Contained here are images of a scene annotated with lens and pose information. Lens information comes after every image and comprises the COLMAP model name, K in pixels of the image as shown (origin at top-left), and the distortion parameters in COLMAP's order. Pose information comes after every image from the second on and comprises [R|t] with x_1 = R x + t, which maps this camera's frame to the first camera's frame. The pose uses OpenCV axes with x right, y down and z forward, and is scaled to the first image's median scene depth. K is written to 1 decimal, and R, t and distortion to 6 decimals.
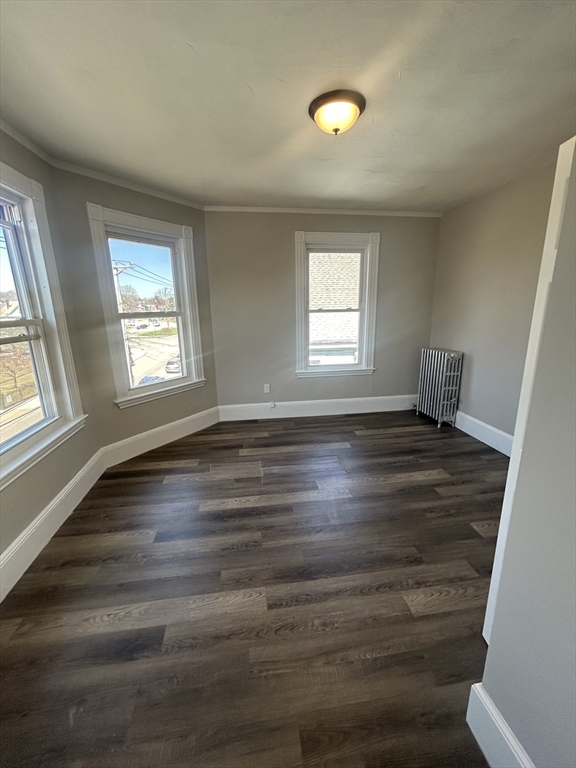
lens RADIAL K [[308.4, 0, 284.1], [0, 308.4, 385.8], [0, 0, 1]] dist [-0.002071, -0.000298]
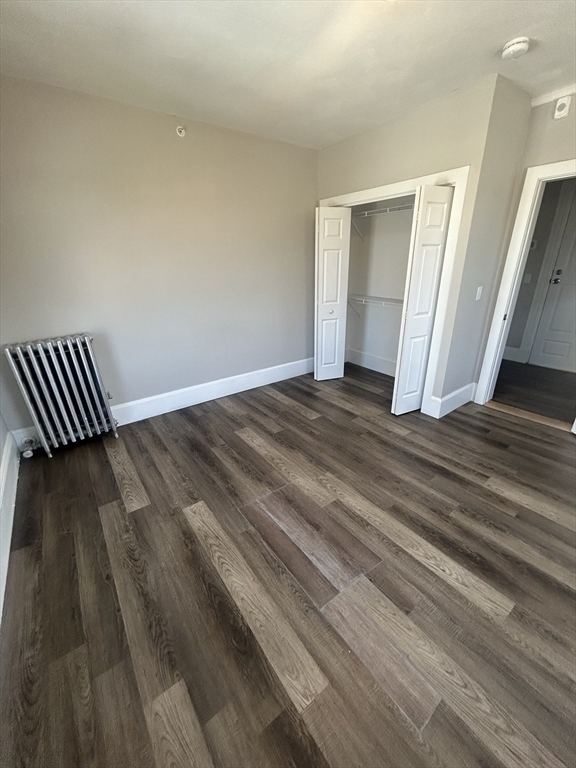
lens RADIAL K [[308.4, 0, 285.0], [0, 308.4, 384.1], [0, 0, 1]] dist [-0.002071, -0.000298]
pose [[-0.475407, -0.301197, 0.826601, -0.356562], [0.250098, 0.854535, 0.455215, -0.283675], [-0.843469, 0.423144, -0.330923, 1.151260]]
